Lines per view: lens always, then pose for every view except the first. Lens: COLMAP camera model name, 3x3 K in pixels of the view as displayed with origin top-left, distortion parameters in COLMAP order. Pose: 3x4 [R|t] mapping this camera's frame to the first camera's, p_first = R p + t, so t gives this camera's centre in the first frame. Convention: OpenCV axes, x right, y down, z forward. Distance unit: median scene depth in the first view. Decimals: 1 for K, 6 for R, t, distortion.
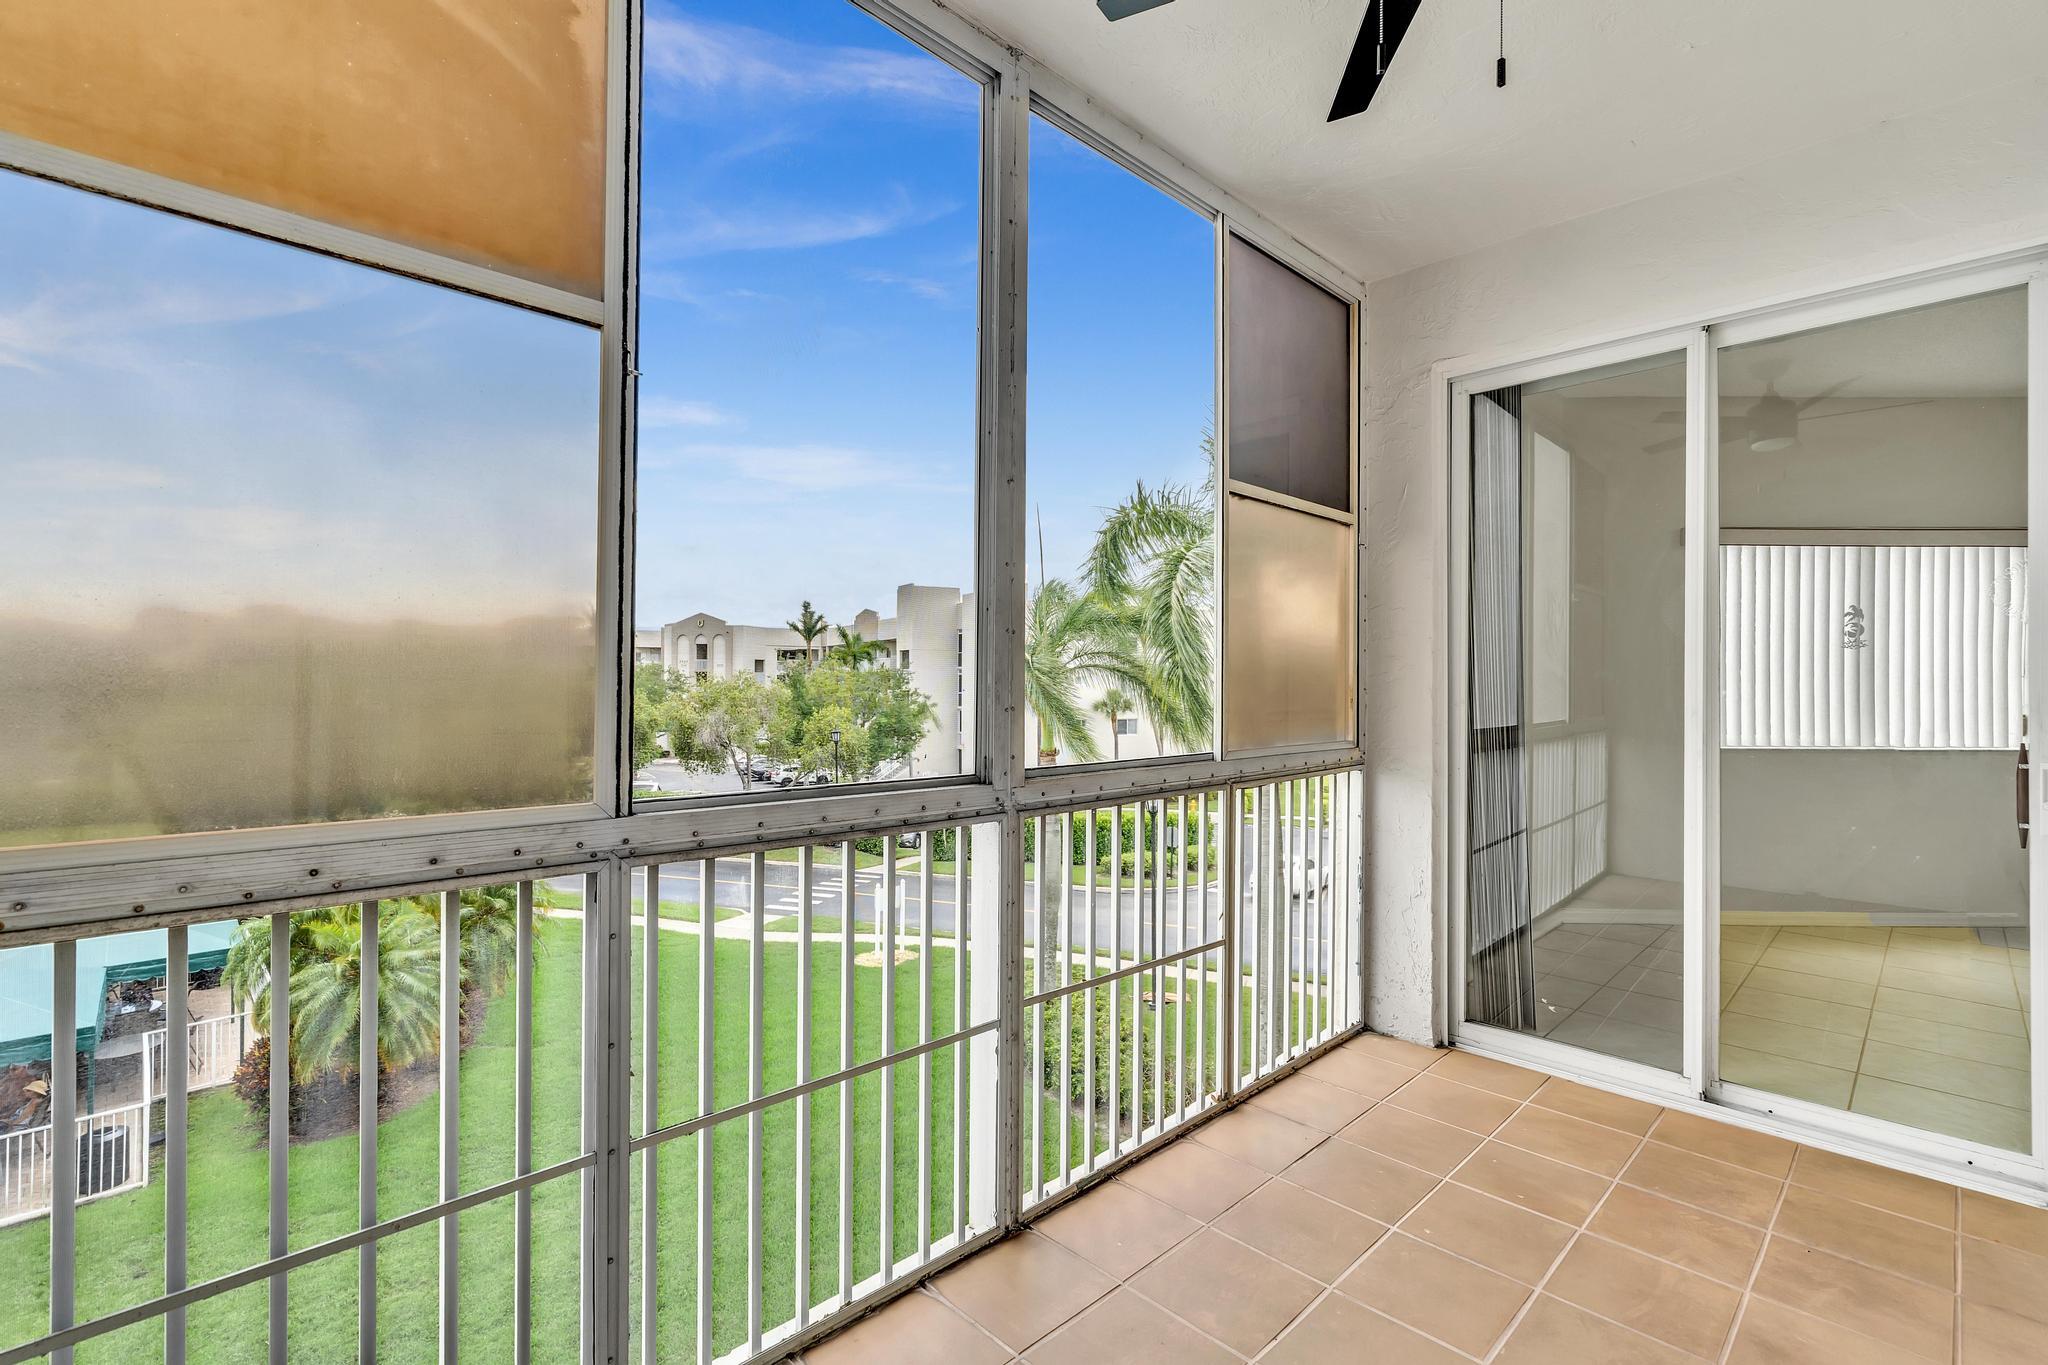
lens RADIAL K [[916.8, 0, 1023.8], [0, 916.8, 679.3], [0, 0, 1]] dist [-0.003489, -0.000295]
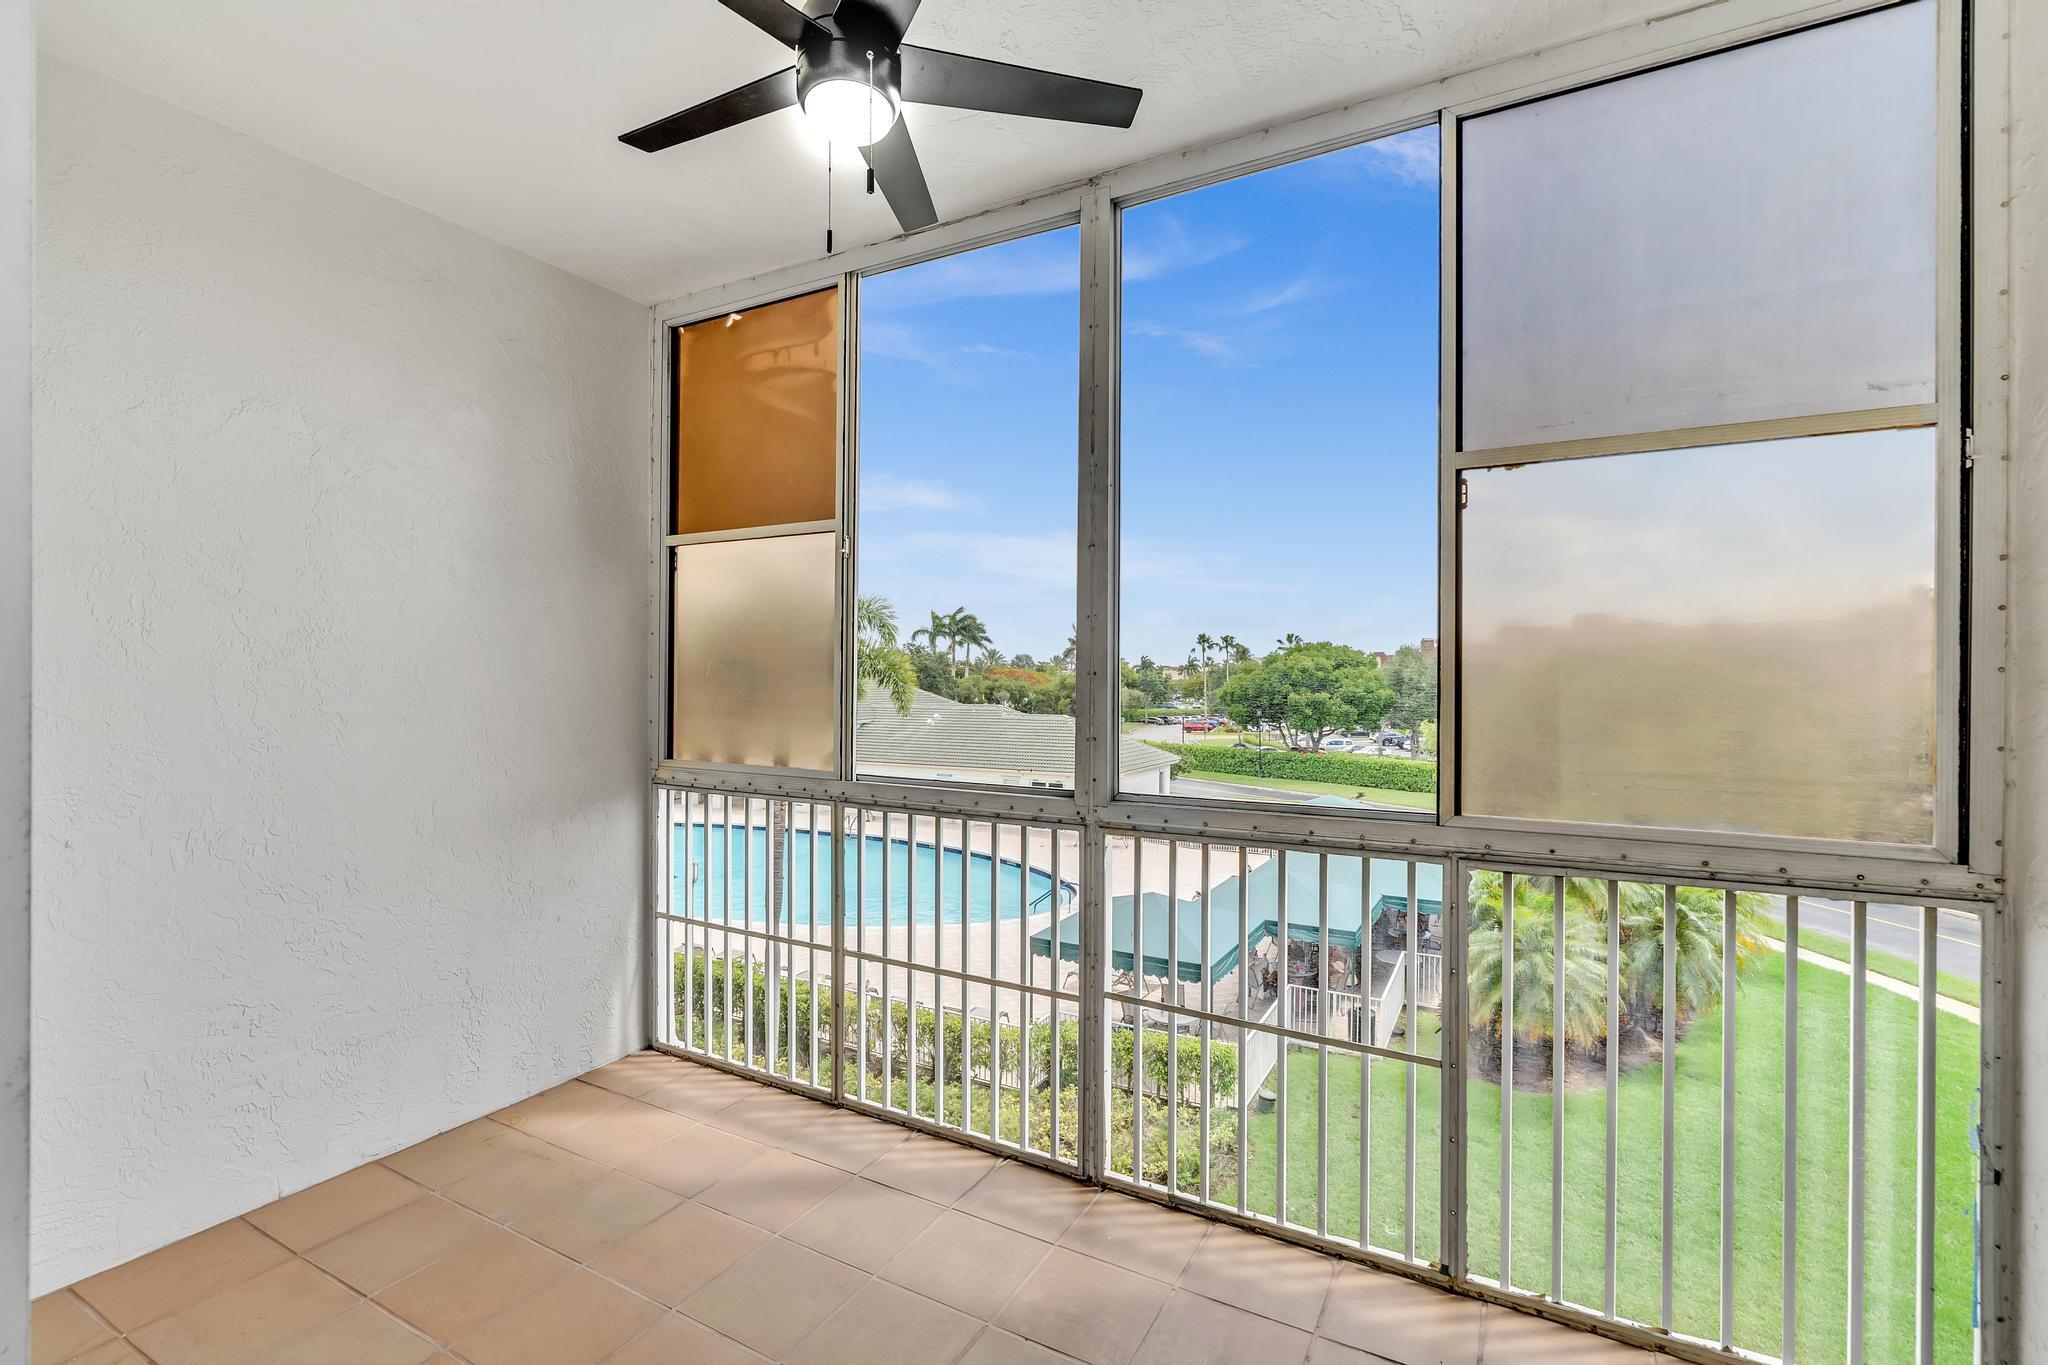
lens RADIAL K [[916.0, 0, 1016.2], [0, 916.0, 678.7], [0, 0, 1]] dist [-0.000764, 0.000911]
pose [[0.279450, -0.004747, -0.960148, 1.076158], [0.003782, 0.999985, -0.003843, -0.040529], [0.960153, -0.002558, 0.279464, 0.566505]]
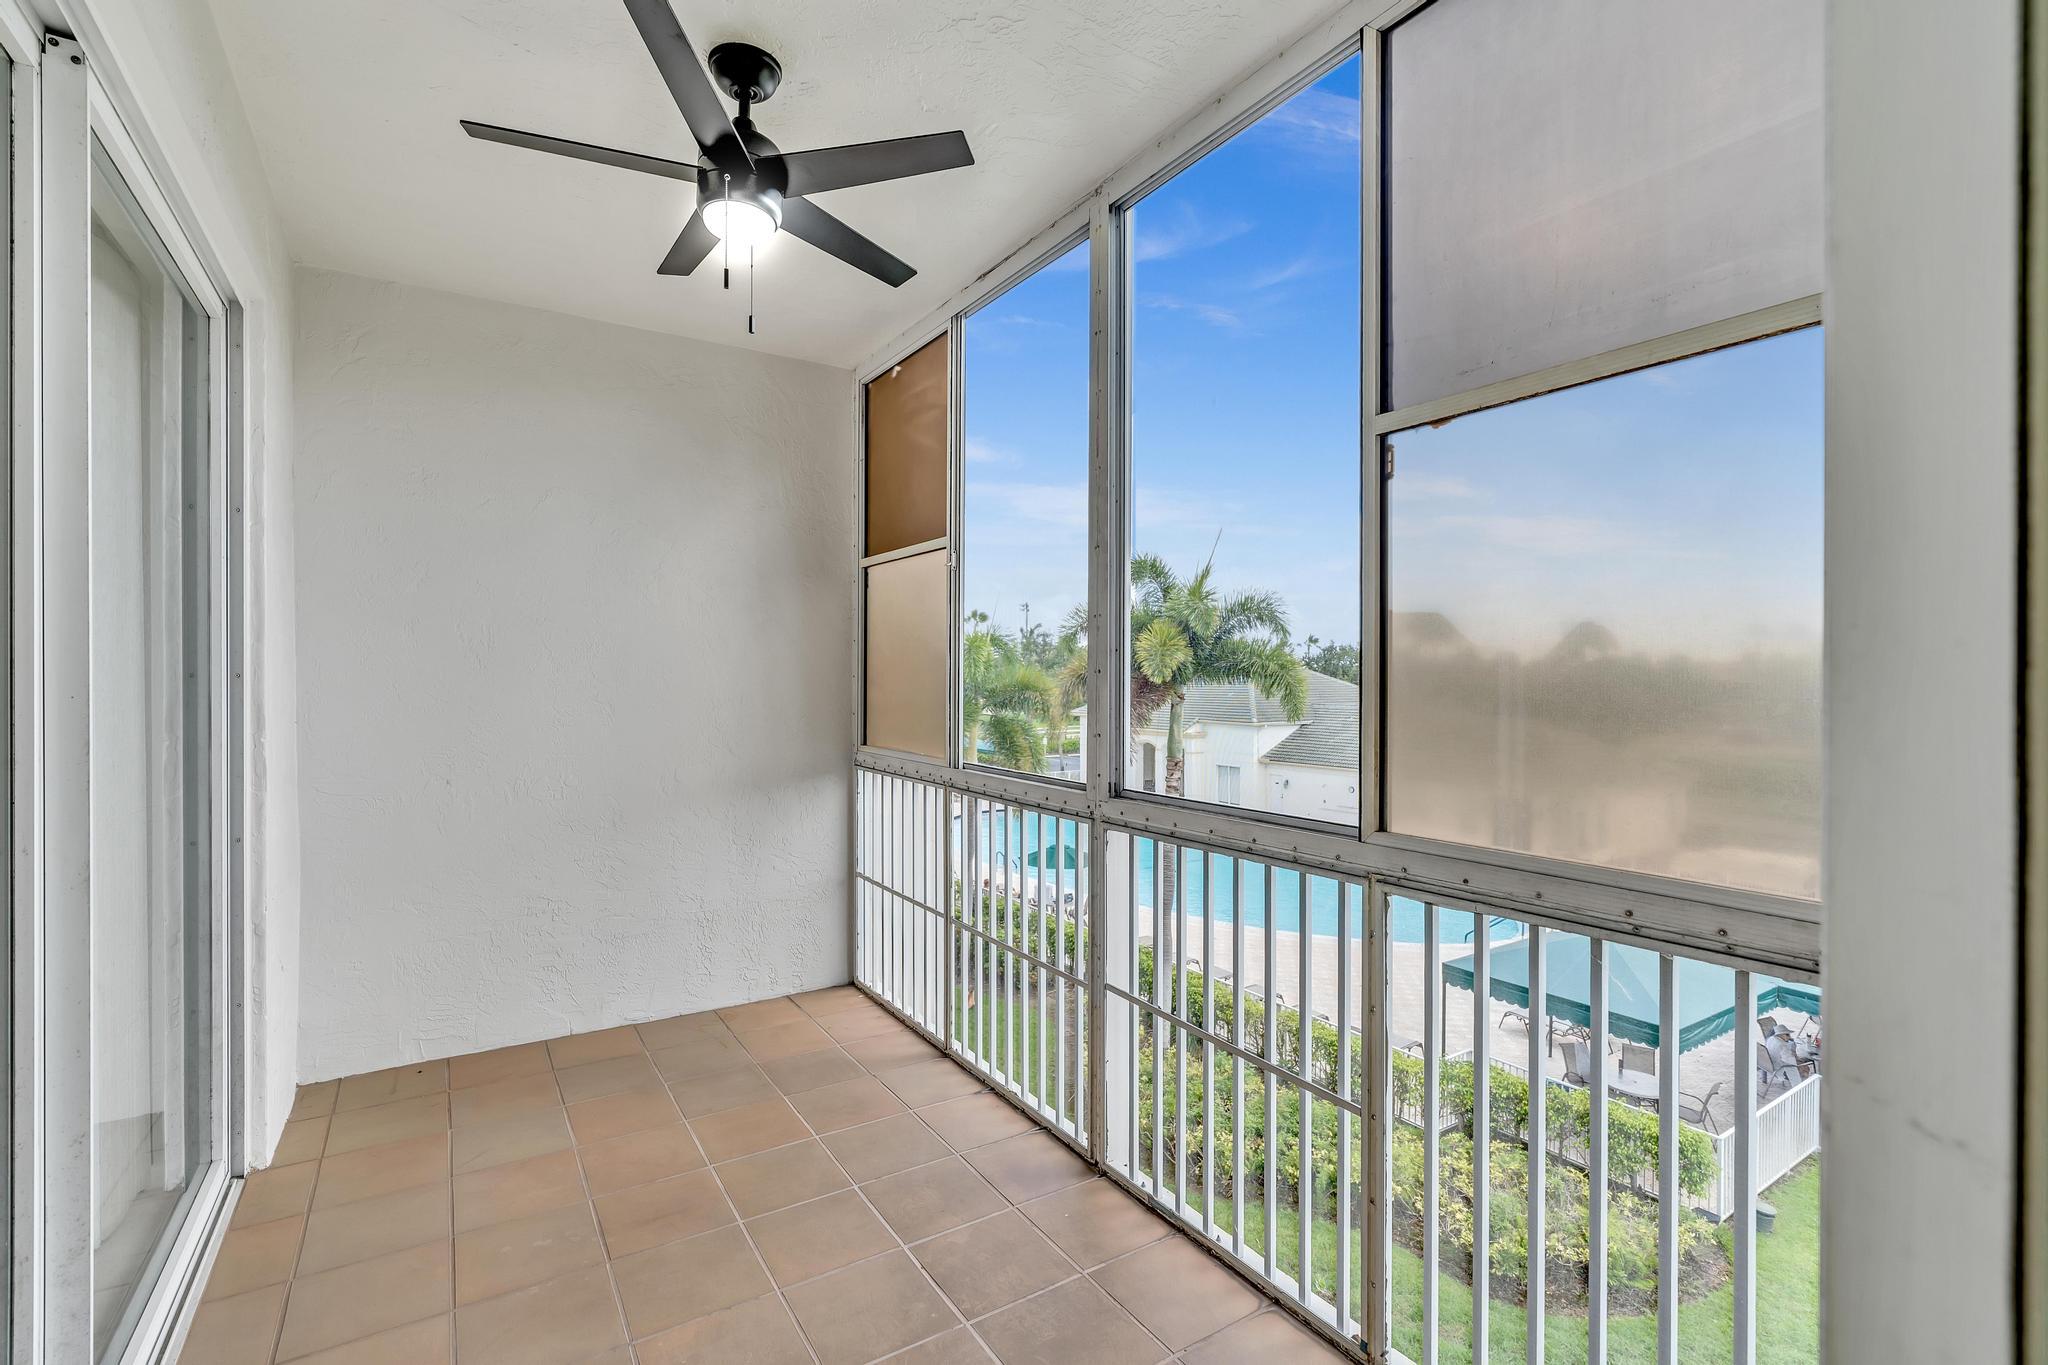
lens RADIAL K [[916.8, 0, 1023.8], [0, 916.8, 679.3], [0, 0, 1]] dist [-0.003489, -0.000295]
pose [[-0.211534, -0.004387, -0.977361, 1.171575], [0.003723, 0.999979, -0.005294, -0.035282], [0.977363, -0.004759, -0.211514, 1.142028]]
